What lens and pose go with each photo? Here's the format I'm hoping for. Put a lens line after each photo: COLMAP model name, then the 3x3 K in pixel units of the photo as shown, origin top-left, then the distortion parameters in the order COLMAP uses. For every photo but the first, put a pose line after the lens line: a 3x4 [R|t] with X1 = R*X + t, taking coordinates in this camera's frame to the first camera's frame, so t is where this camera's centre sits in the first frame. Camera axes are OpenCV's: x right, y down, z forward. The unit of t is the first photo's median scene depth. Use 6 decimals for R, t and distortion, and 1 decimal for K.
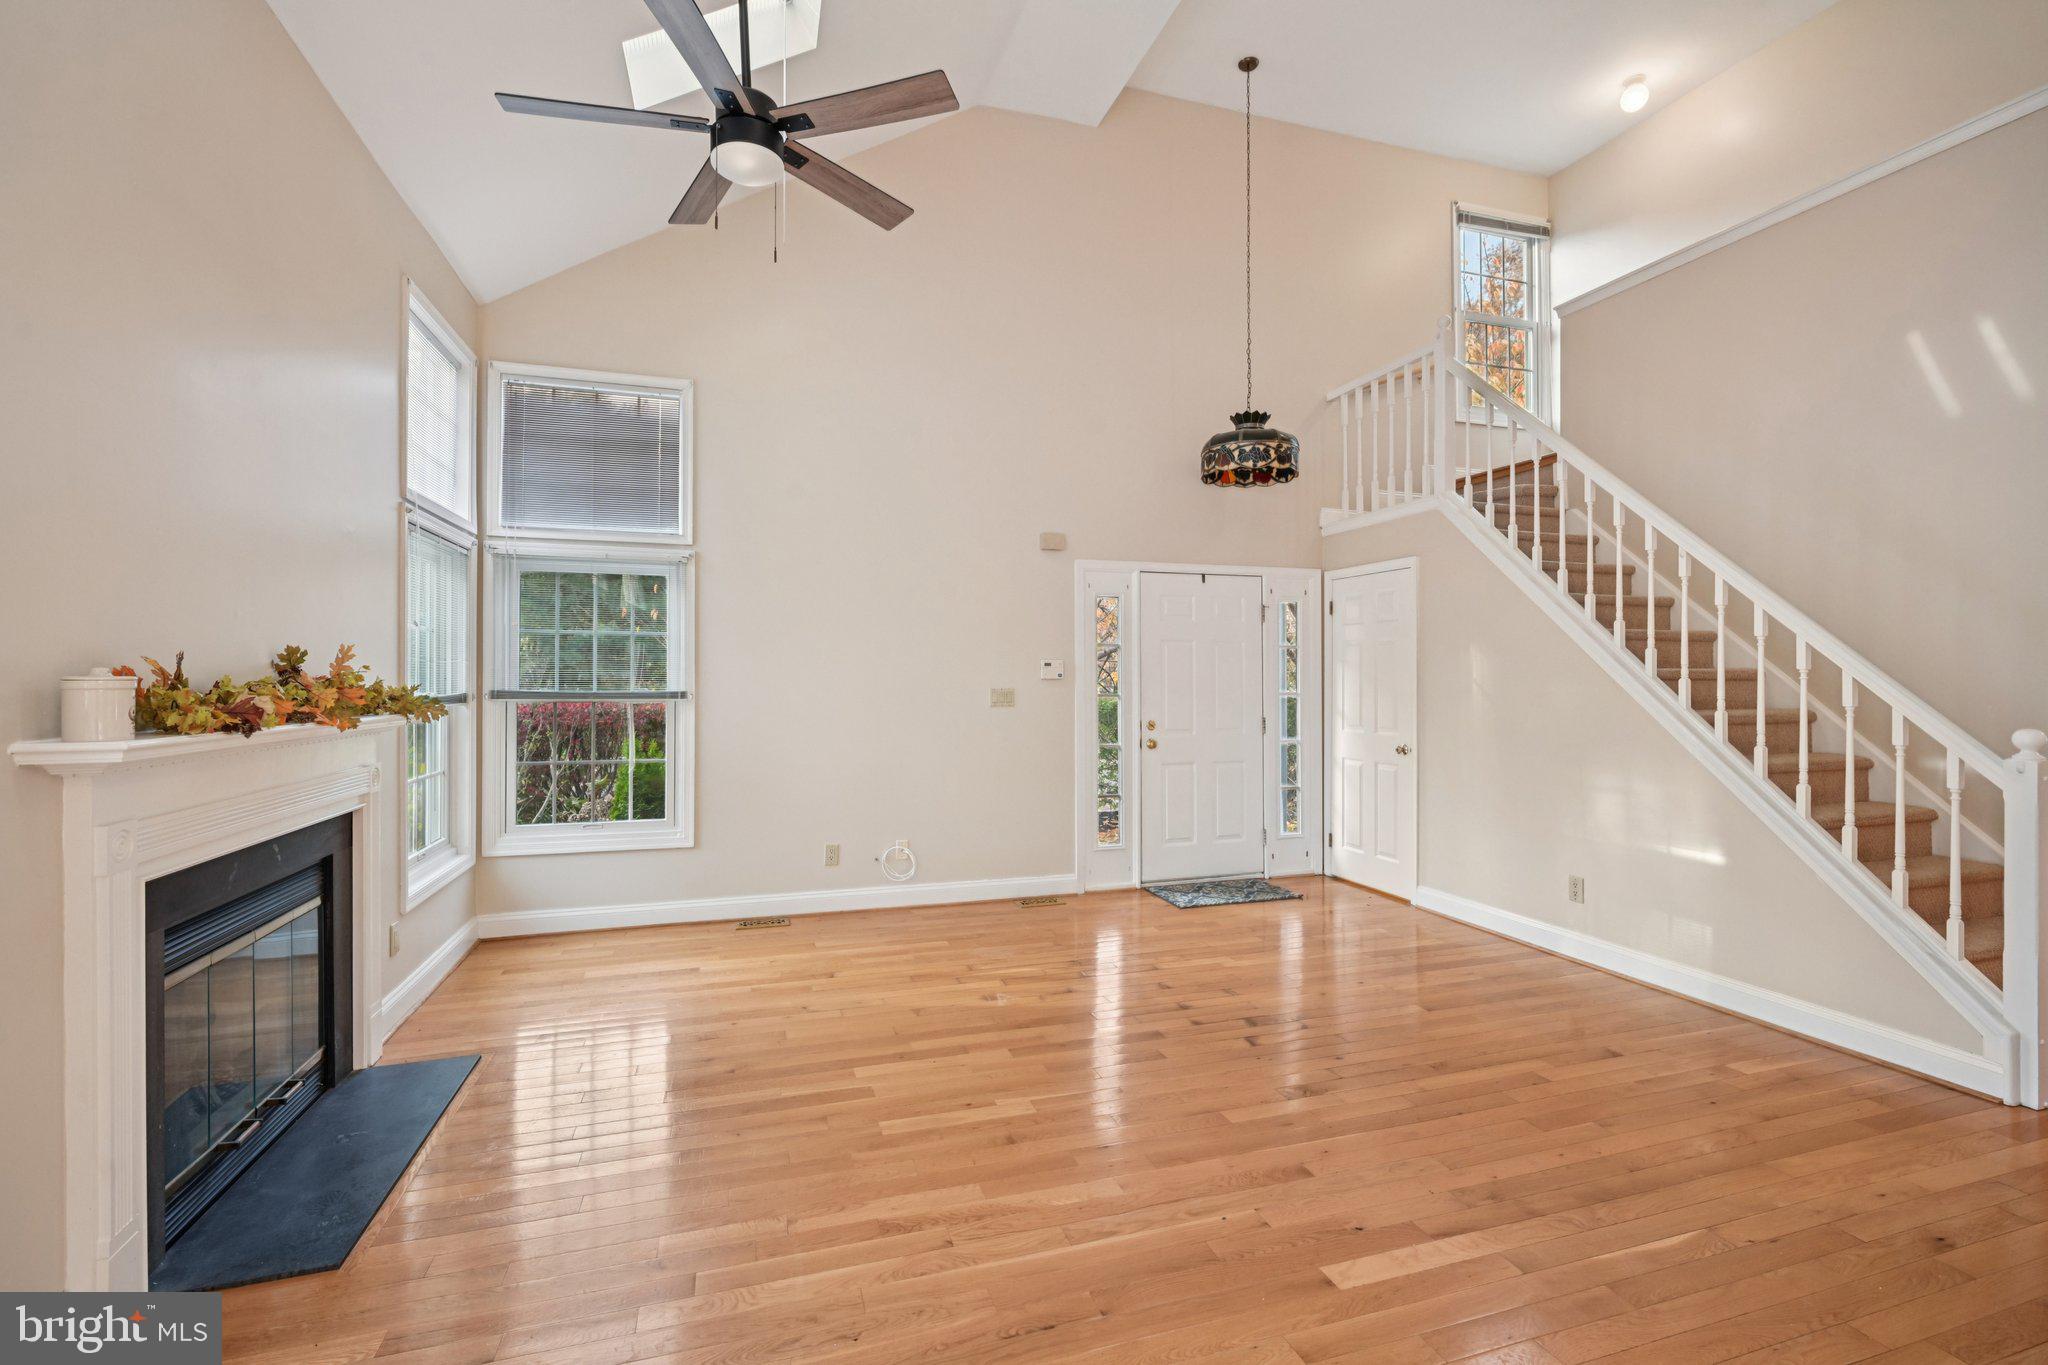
lens RADIAL K [[901.4, 0, 1018.5], [0, 901.4, 673.4], [0, 0, 1]] dist [-0.002872, -0.000273]
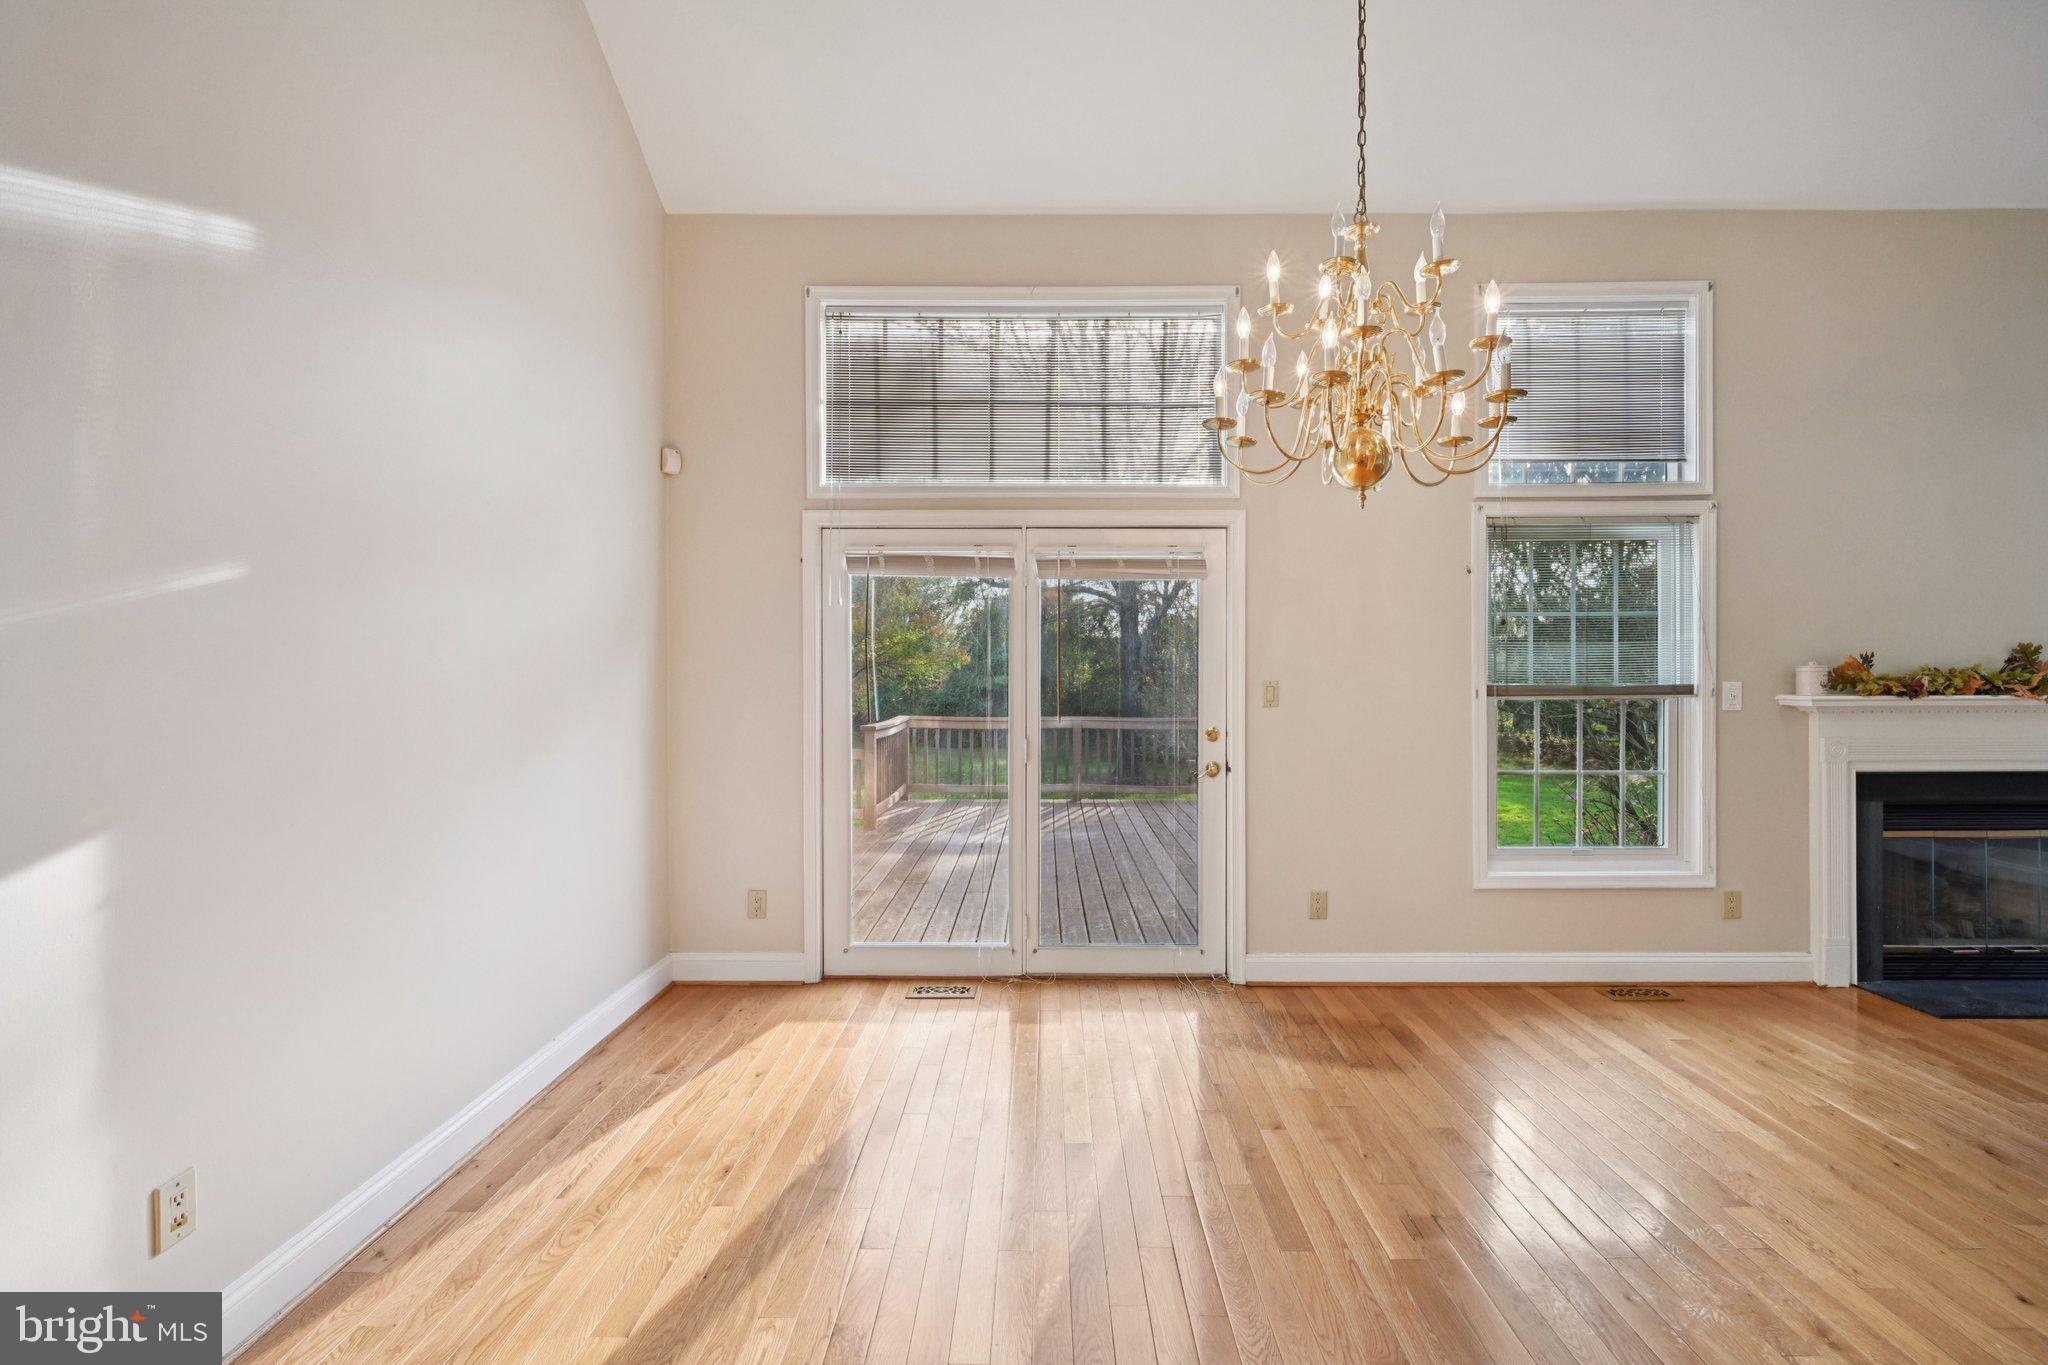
lens RADIAL K [[899.4, 0, 1037.3], [0, 899.4, 687.0], [0, 0, 1]] dist [-0.001302, -0.000228]
pose [[-0.313380, 0.016395, -0.949486, 0.569324], [0.011644, 0.999842, 0.013422, 0.001452], [0.949557, -0.006850, -0.313521, -0.026835]]
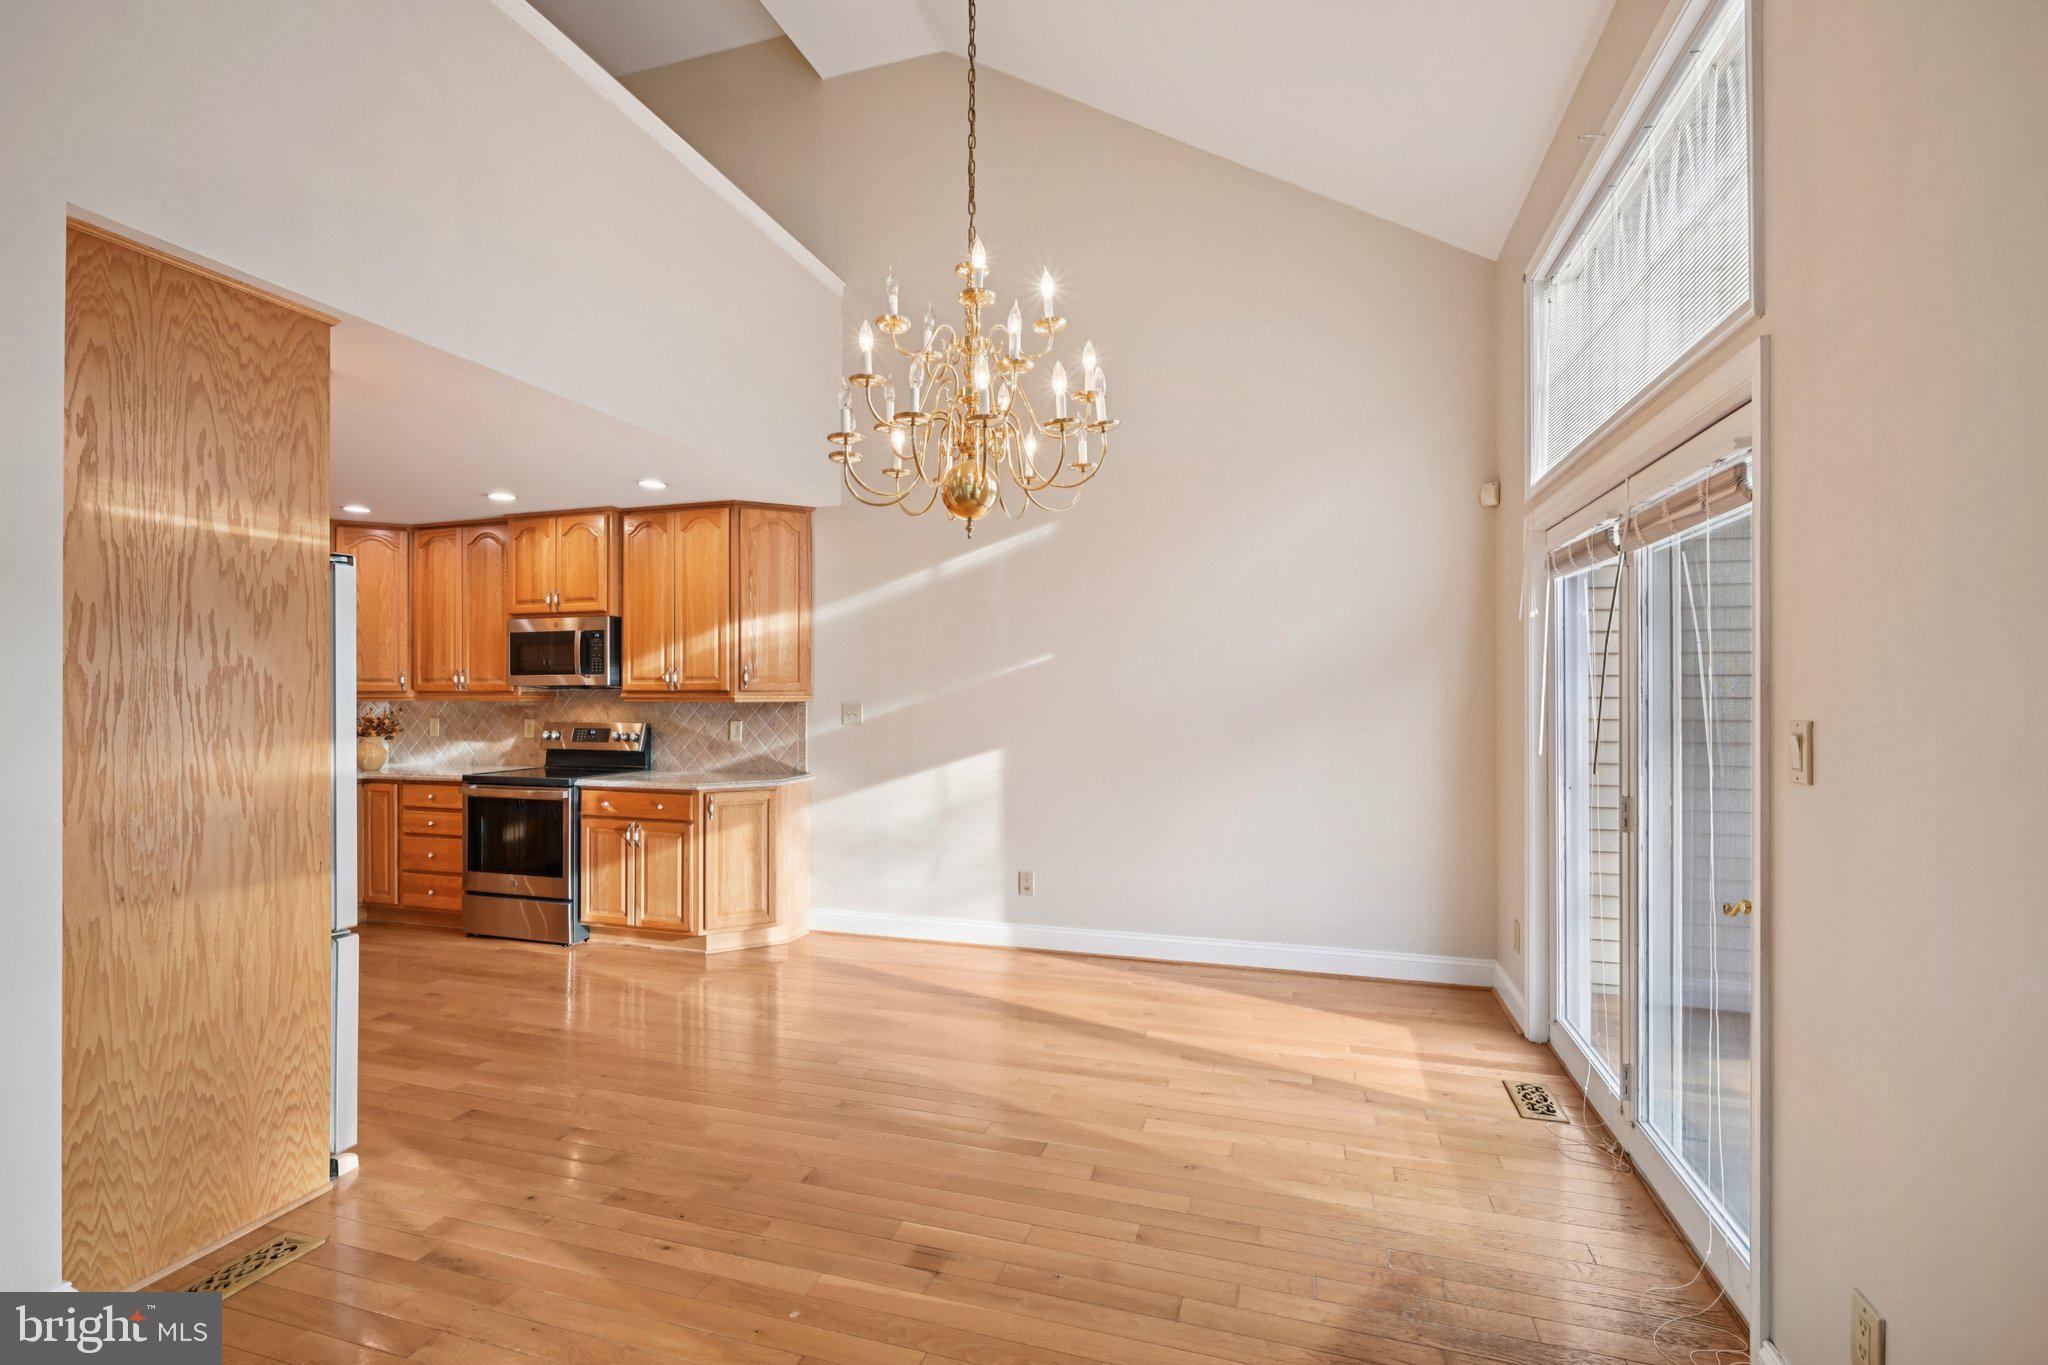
lens RADIAL K [[897.3, 0, 1024.0], [0, 897.3, 682.5], [0, 0, 1]] dist [-0.003498, -0.000362]
pose [[-0.820134, 0.008109, 0.572113, -0.205190], [-0.001971, 0.999854, -0.016998, 0.002093], [-0.572168, -0.015068, -0.819998, 0.351930]]
